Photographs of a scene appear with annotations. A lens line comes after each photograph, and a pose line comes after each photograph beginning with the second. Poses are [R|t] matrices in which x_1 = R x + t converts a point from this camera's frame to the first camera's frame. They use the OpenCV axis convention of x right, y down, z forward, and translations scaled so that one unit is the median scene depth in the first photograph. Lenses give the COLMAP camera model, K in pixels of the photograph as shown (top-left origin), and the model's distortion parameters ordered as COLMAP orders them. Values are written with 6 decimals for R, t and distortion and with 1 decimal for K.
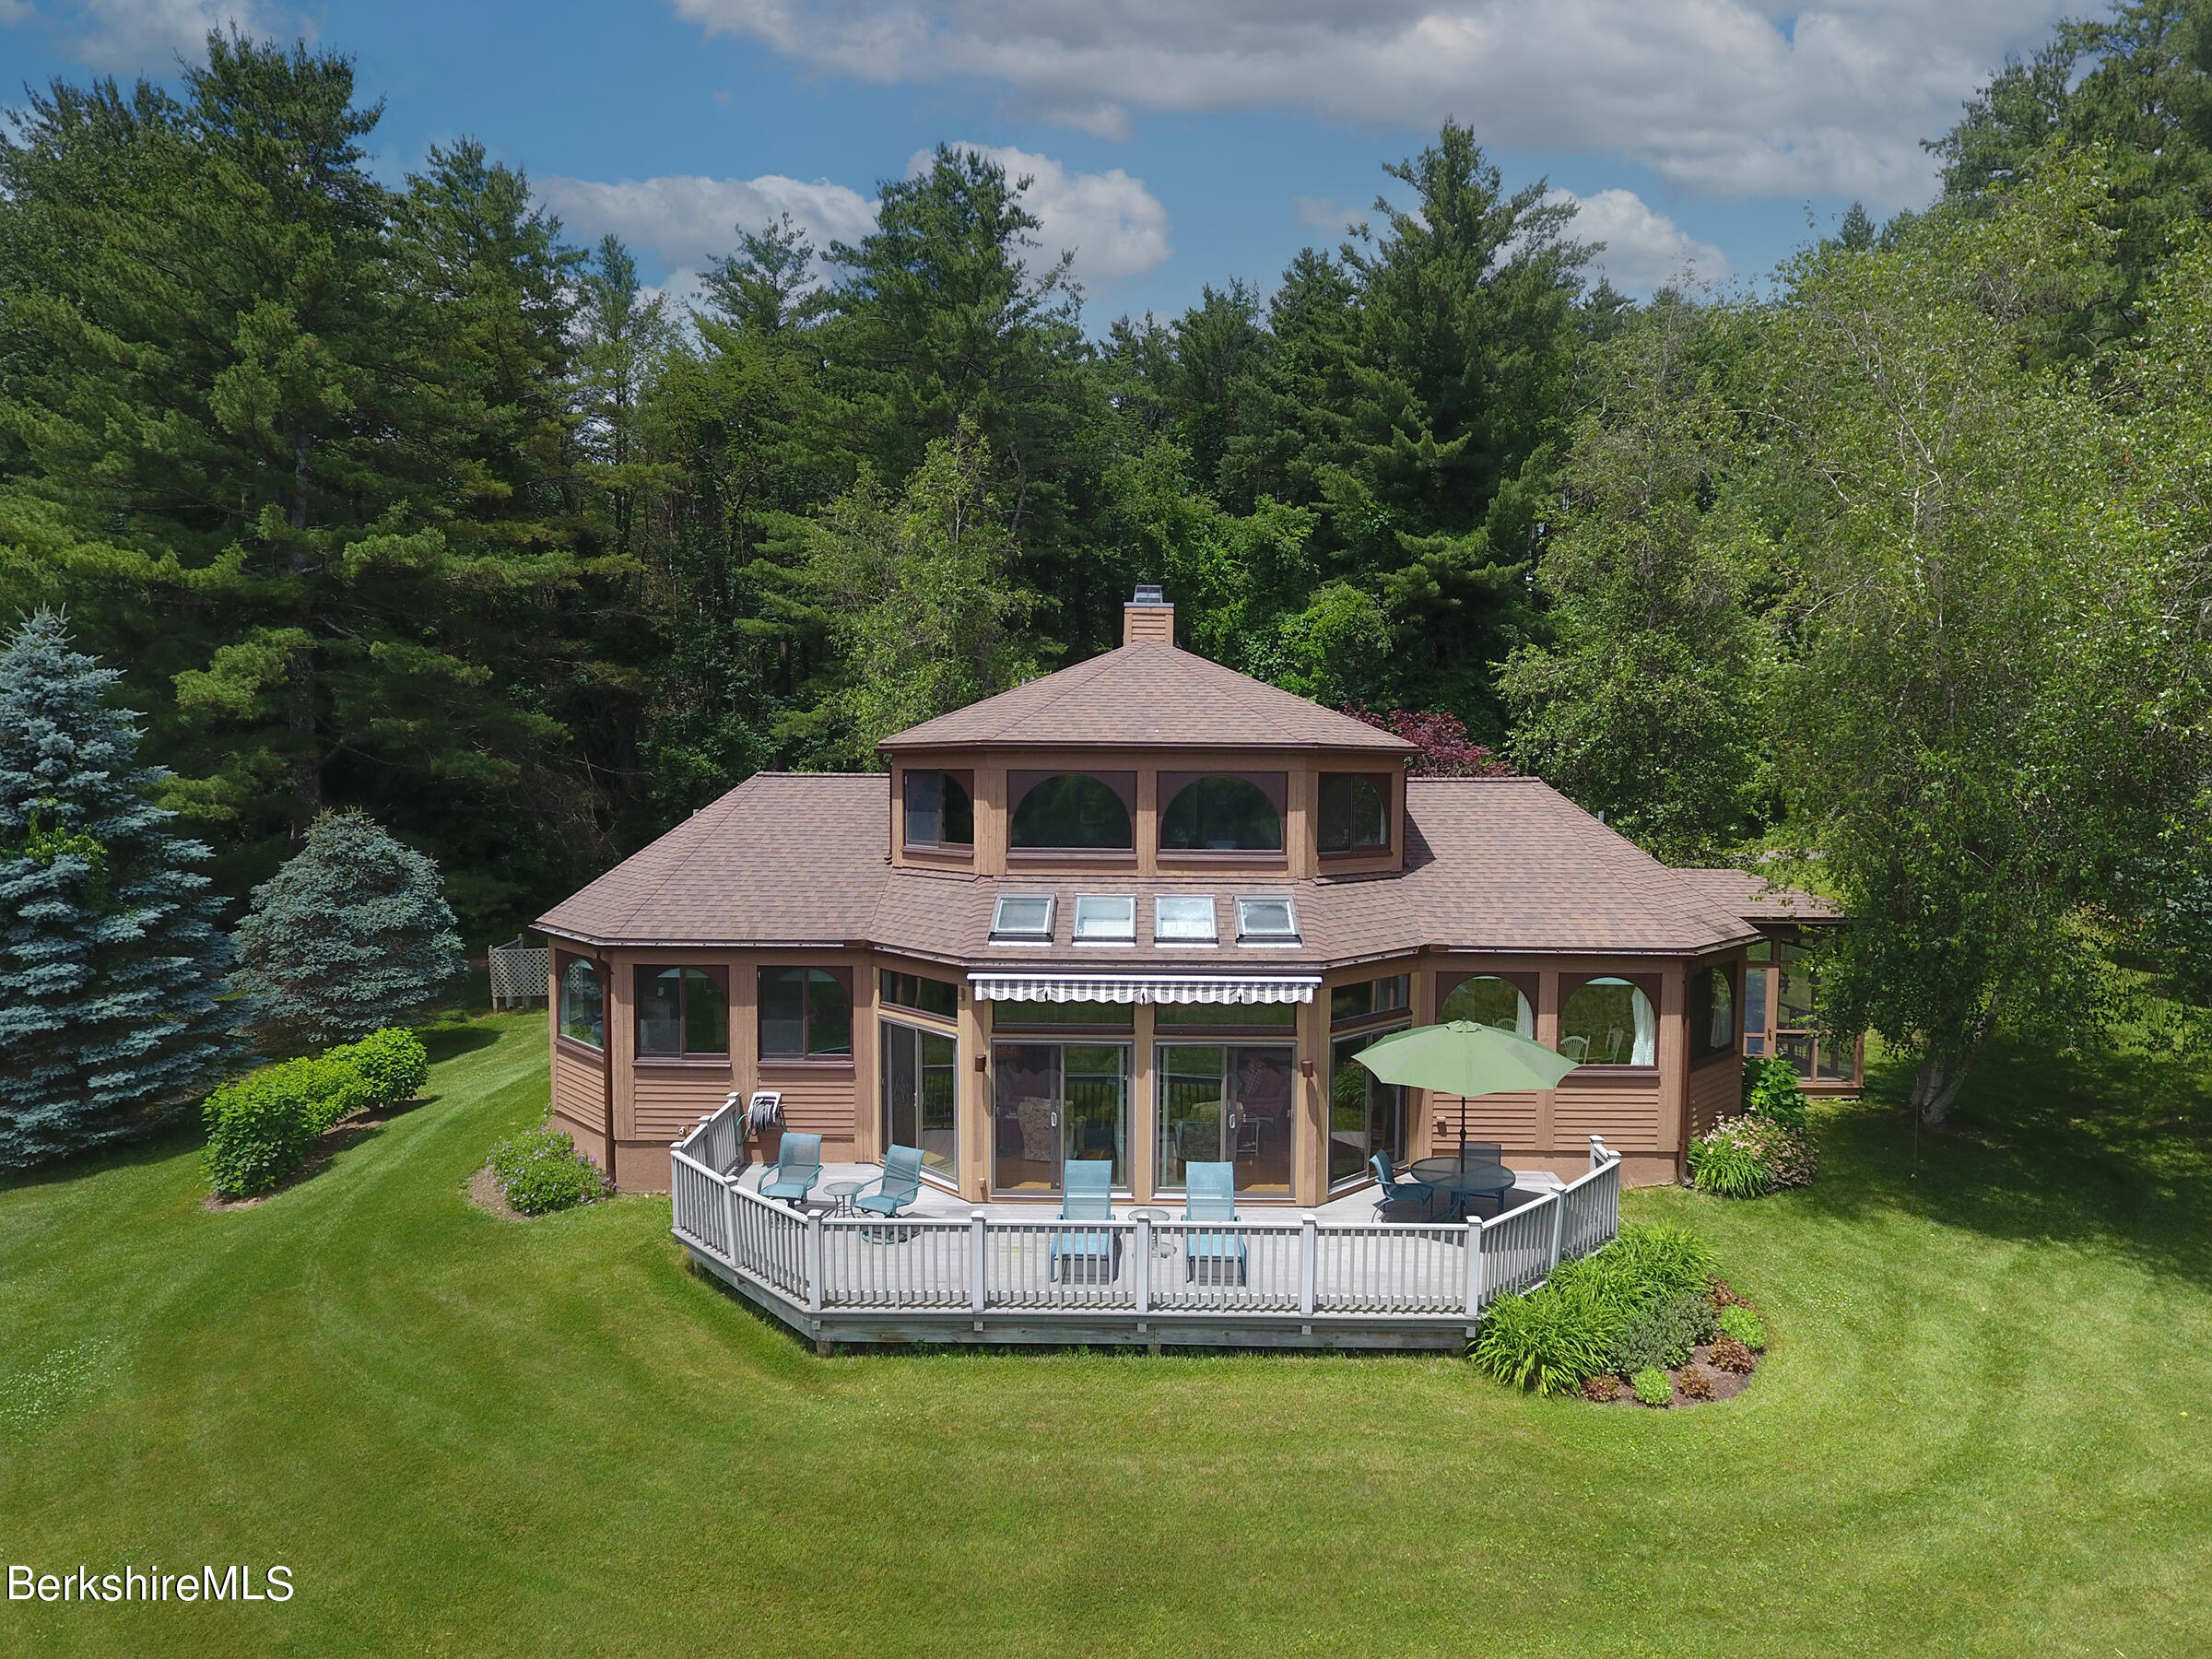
lens RADIAL K [[1283.6, 0, 1136.1], [0, 1283.6, 838.0], [0, 0, 1]] dist [-0.007308, 0.001615]
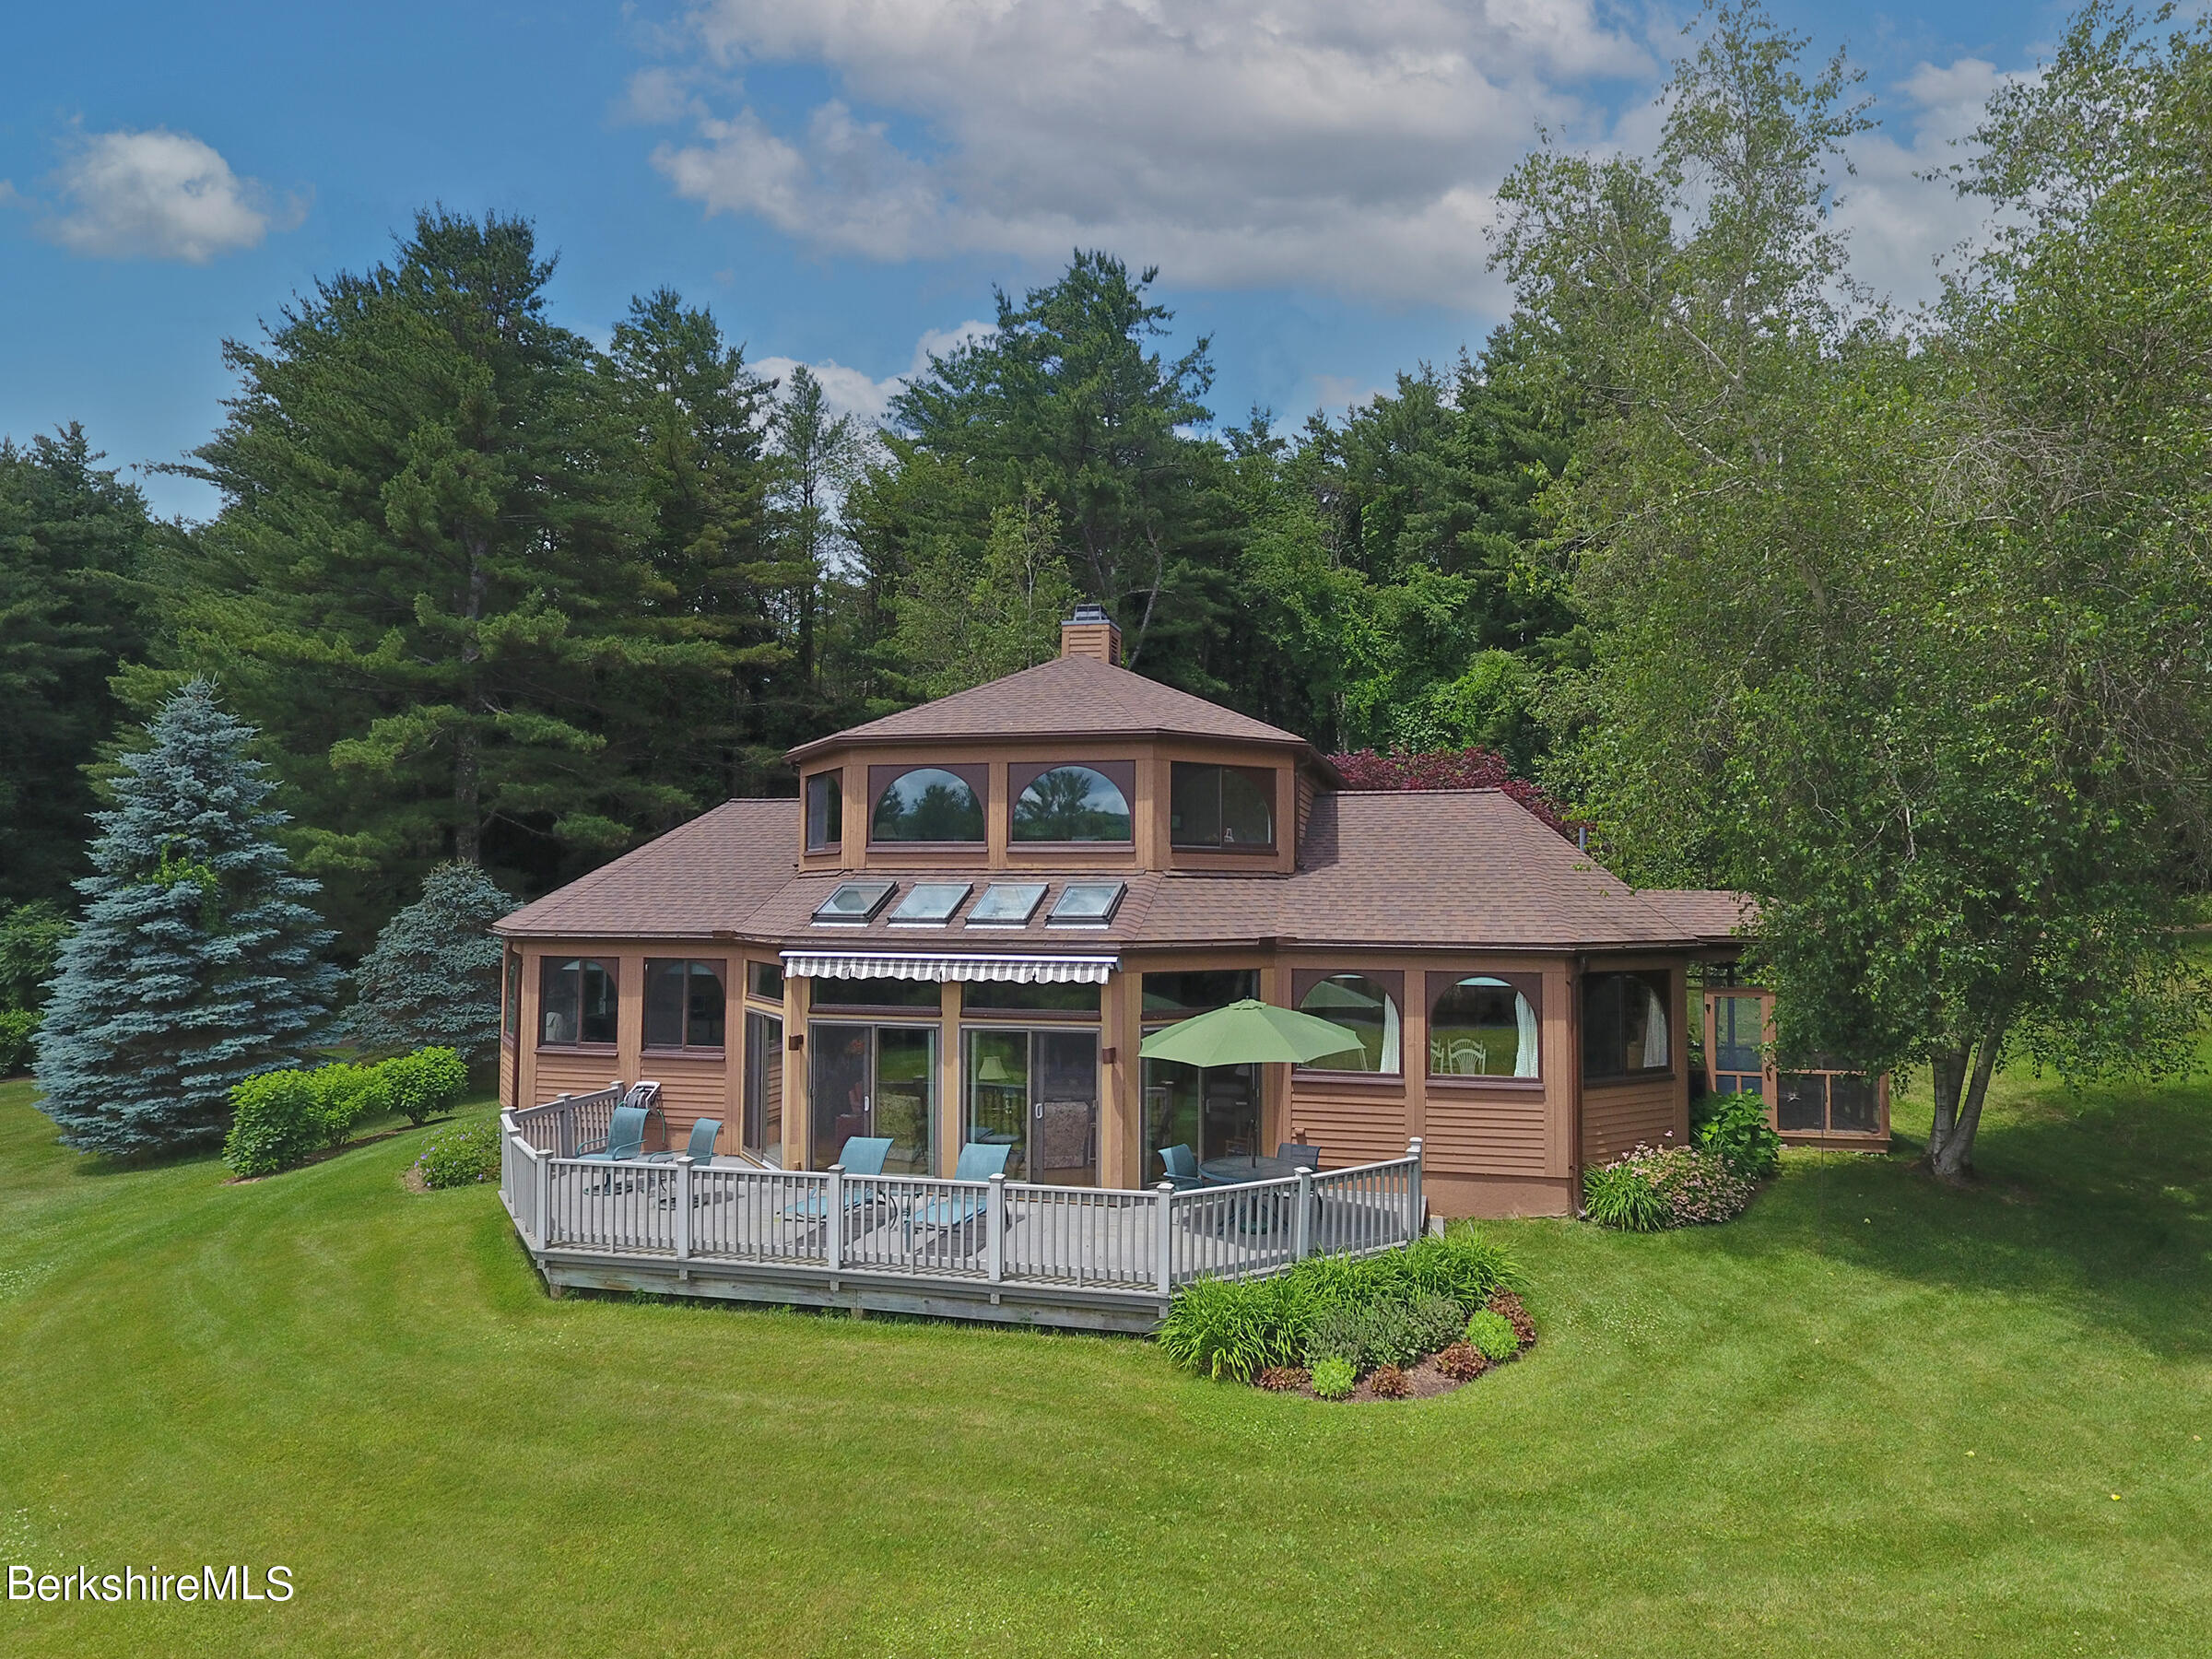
lens RADIAL K [[1330.2, 0, 1162.5], [0, 1330.2, 825.1], [0, 0, 1]] dist [-0.003360, -0.002544]
pose [[0.976705, -0.014618, -0.214088, 0.281341], [-0.008864, 0.994077, -0.108312, 0.084981], [0.214403, 0.107687, 0.970791, 0.022553]]
